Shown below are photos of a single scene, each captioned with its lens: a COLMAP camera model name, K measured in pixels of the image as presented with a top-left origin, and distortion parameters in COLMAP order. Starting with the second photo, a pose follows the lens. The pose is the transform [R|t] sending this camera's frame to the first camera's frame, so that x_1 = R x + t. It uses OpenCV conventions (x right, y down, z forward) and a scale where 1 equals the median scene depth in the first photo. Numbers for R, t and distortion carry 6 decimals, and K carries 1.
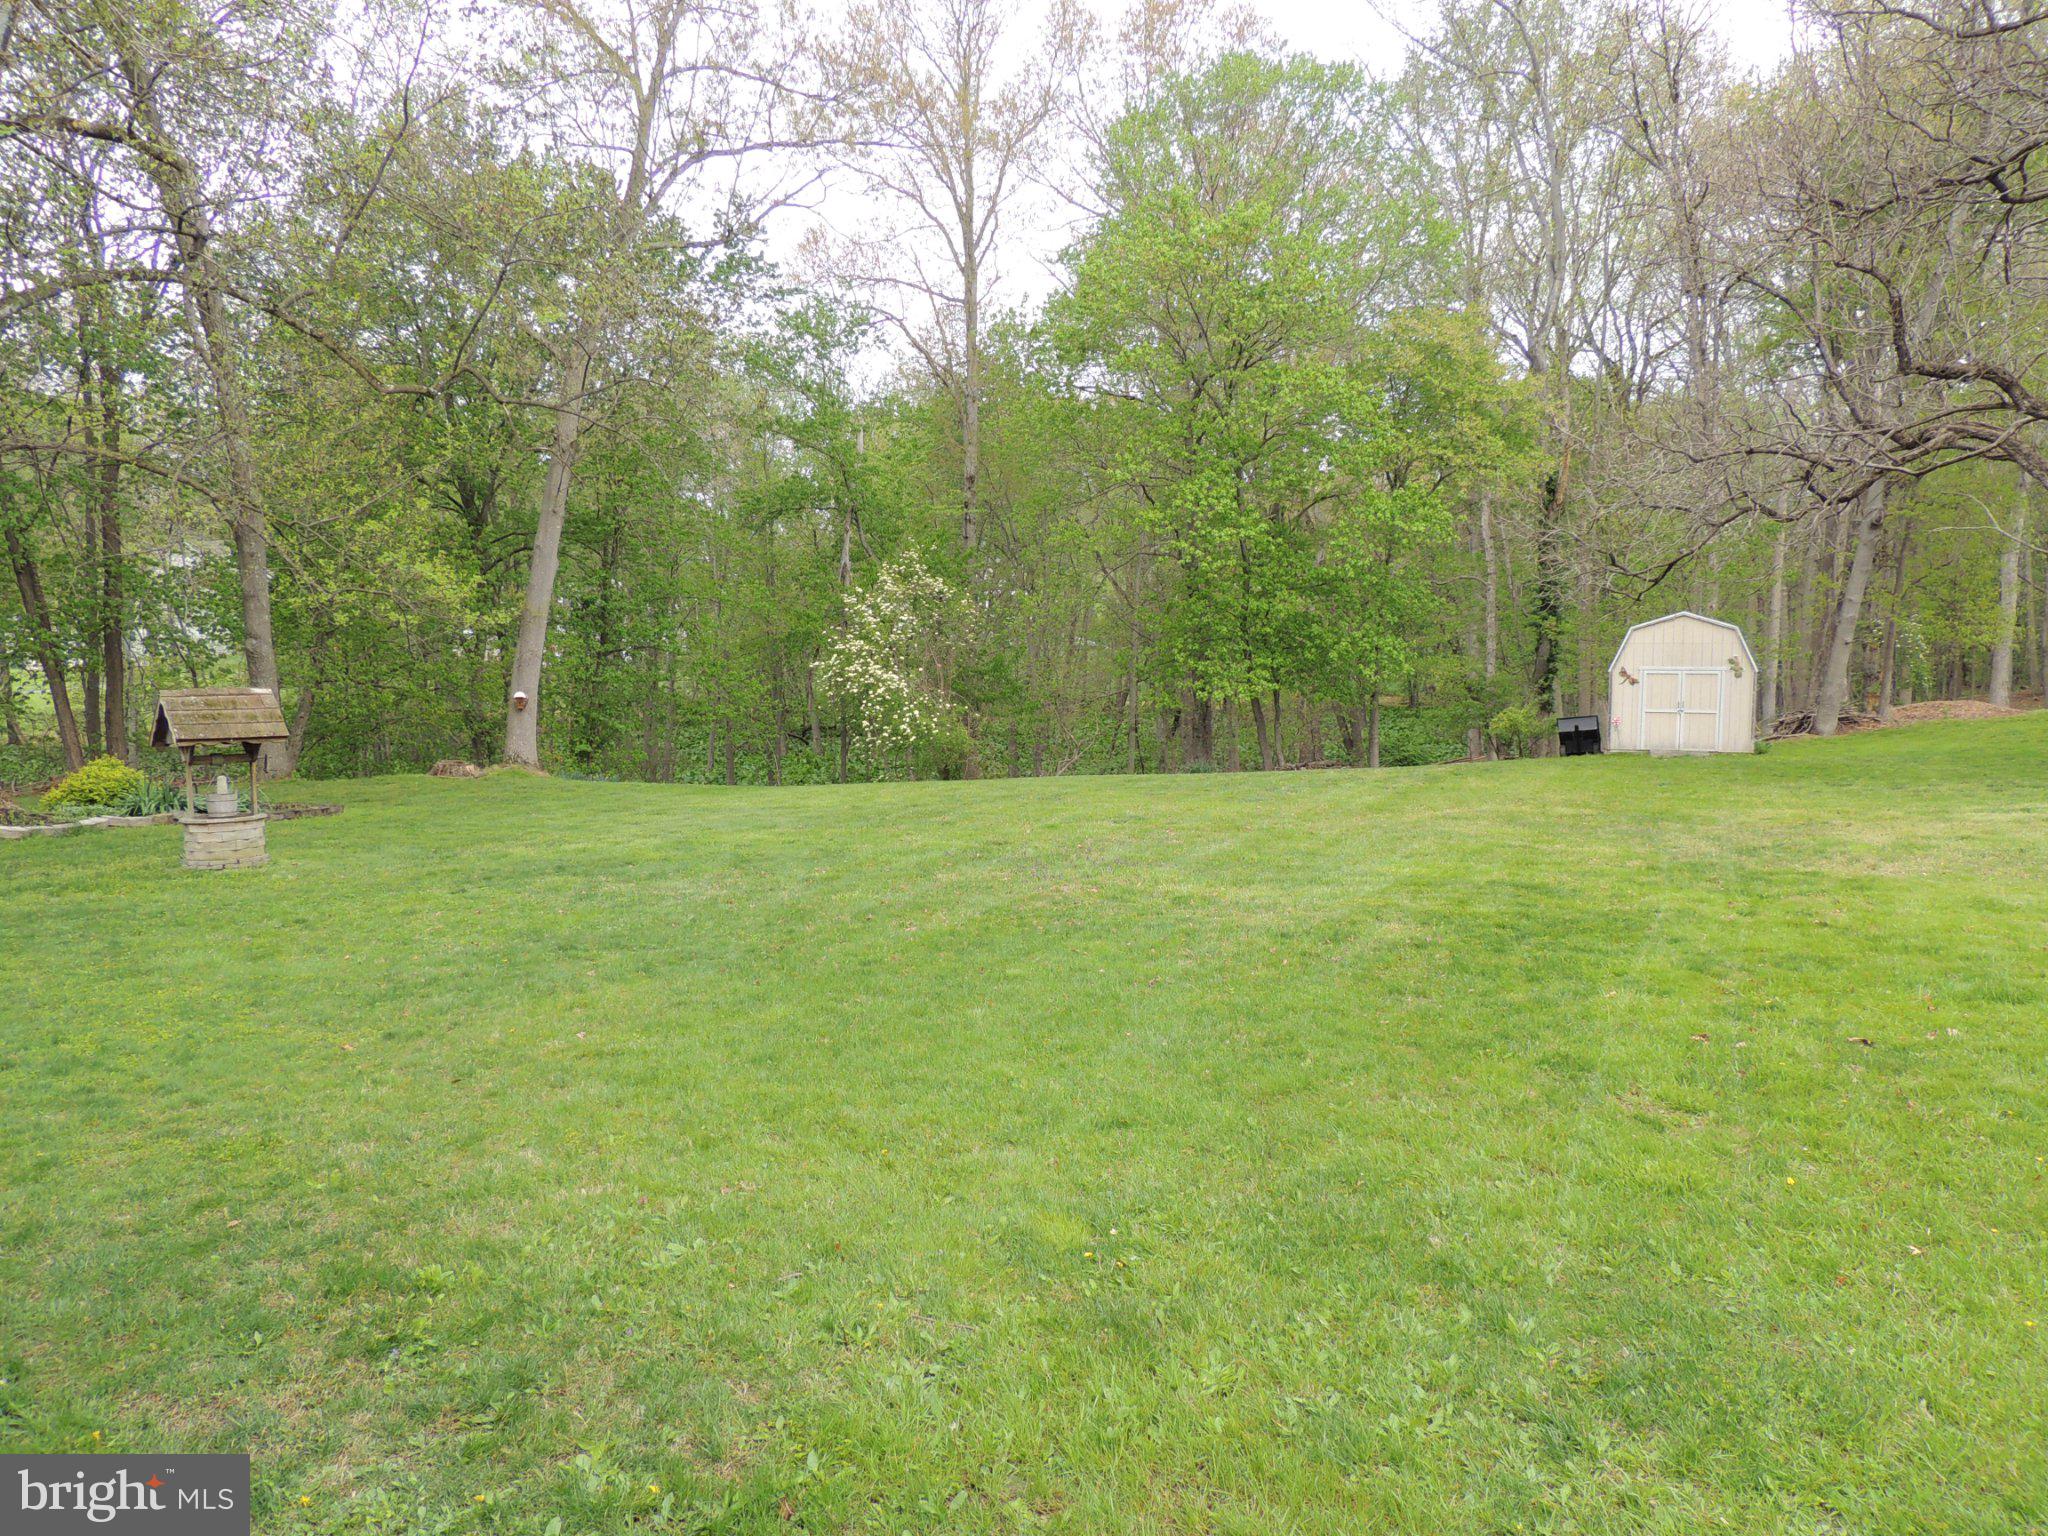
lens RADIAL K [[1465.8, 0, 1024.0], [0, 1465.8, 770.4], [0, 0, 1]] dist [-0.013894, -0.007530]
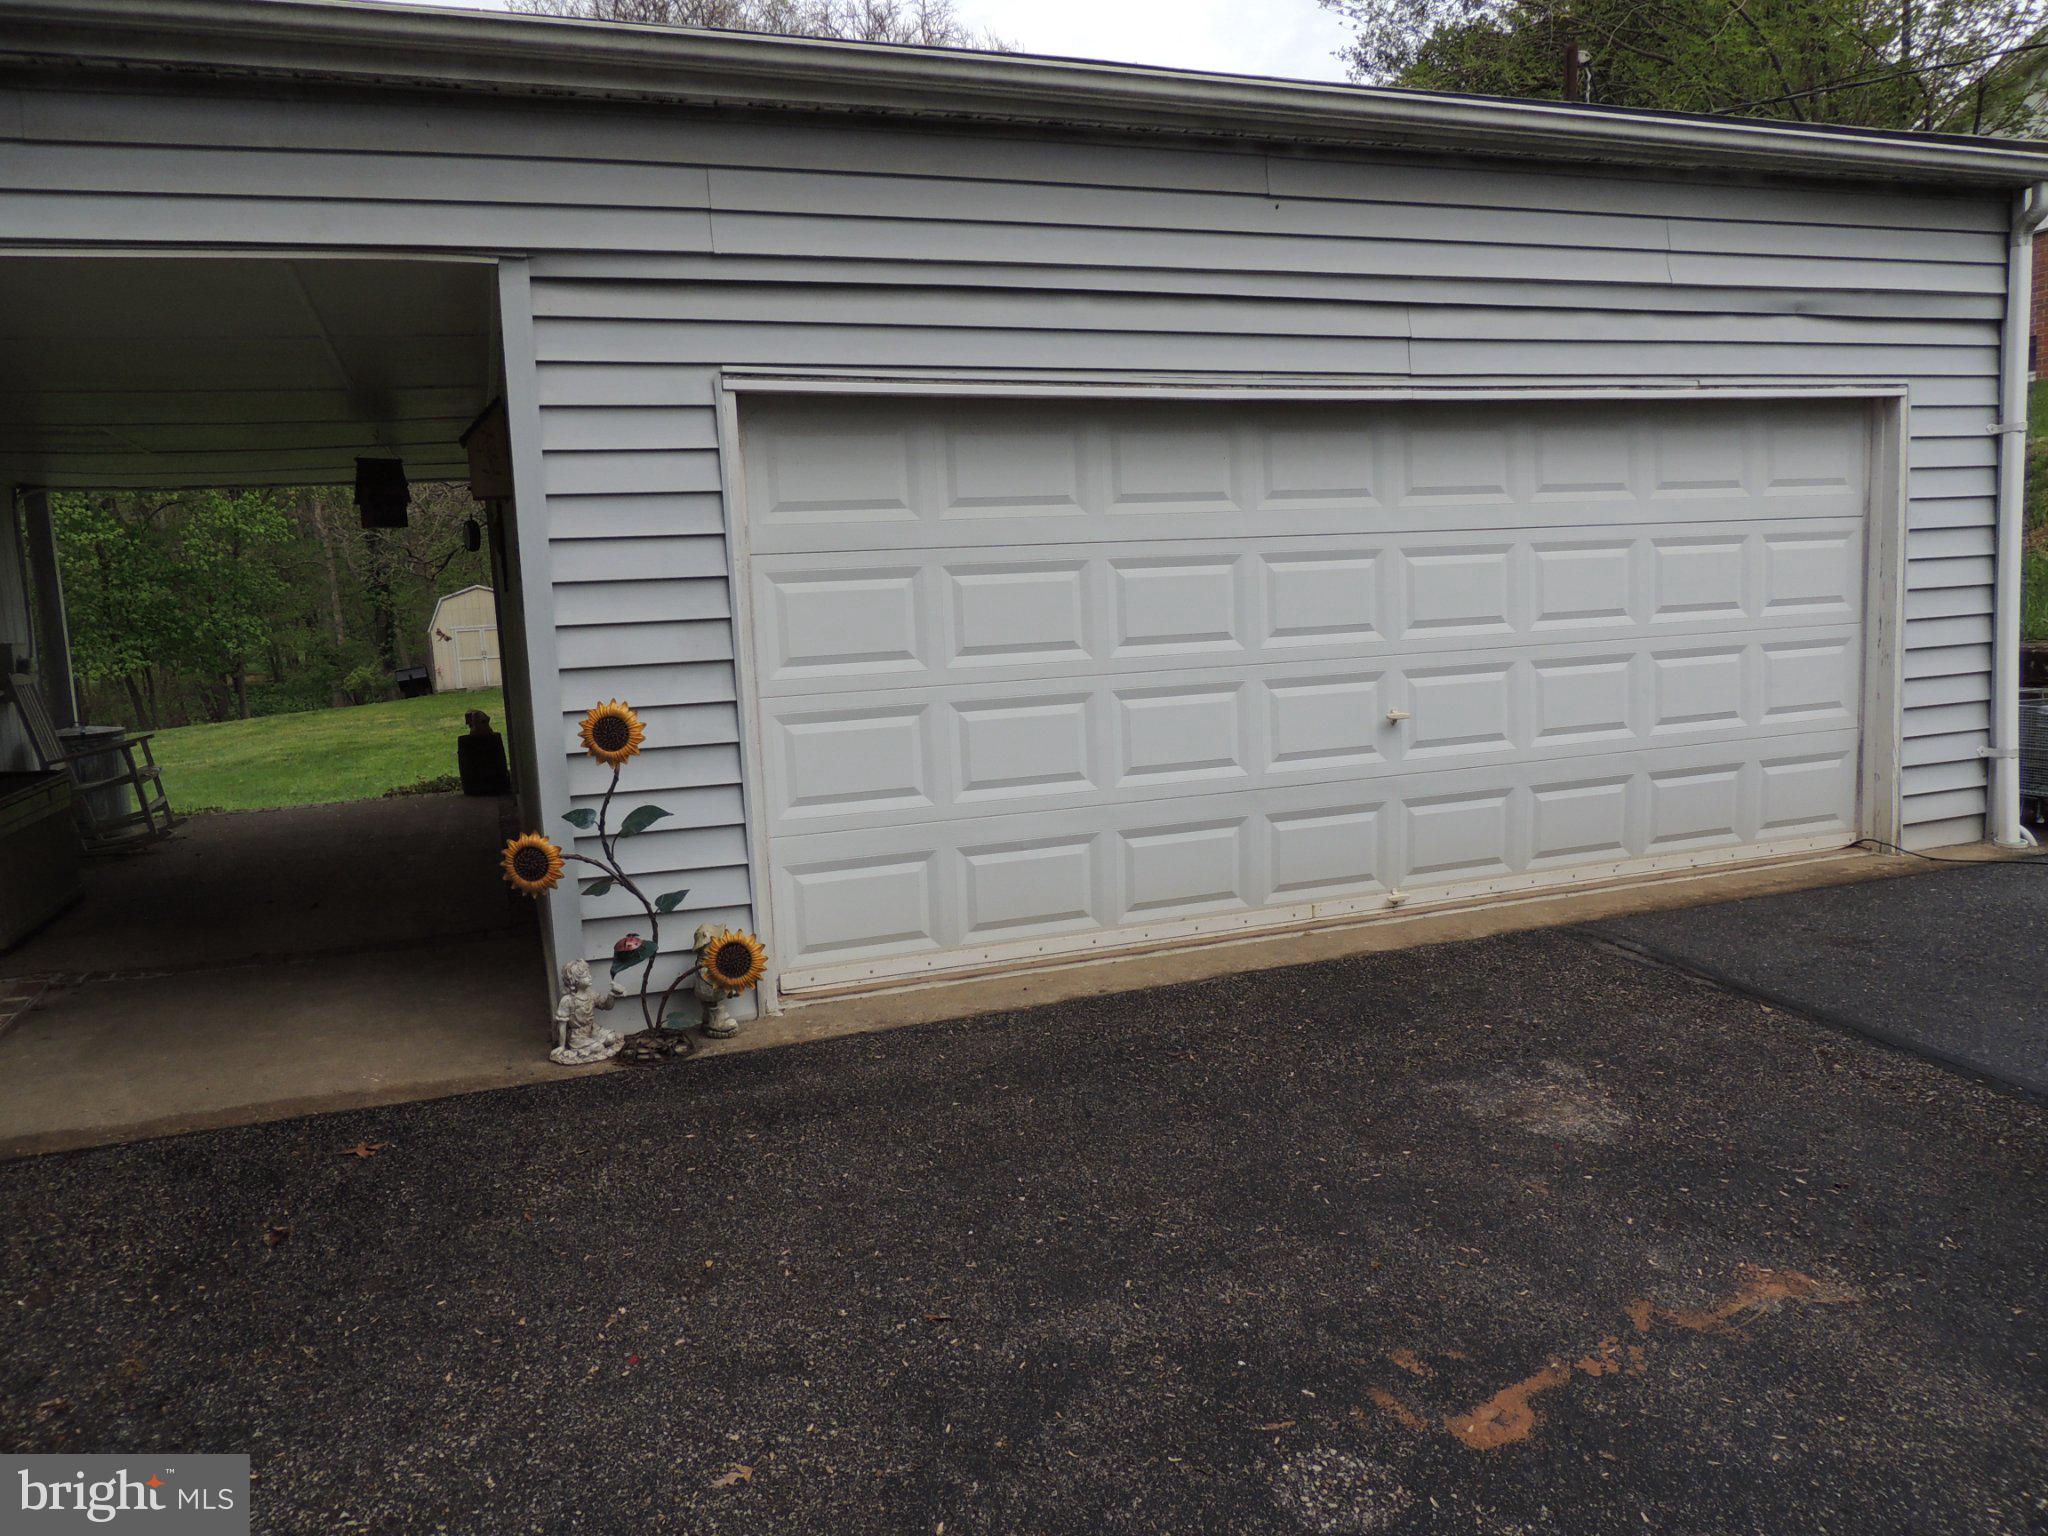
lens RADIAL K [[1465.8, 0, 1027.1], [0, 1465.8, 772.3], [0, 0, 1]] dist [-0.013894, -0.007530]
pose [[0.740519, -0.126180, 0.660084, -0.091770], [0.109480, 0.991745, 0.066758, 0.029633], [-0.663058, 0.022831, 0.748220, -0.356436]]
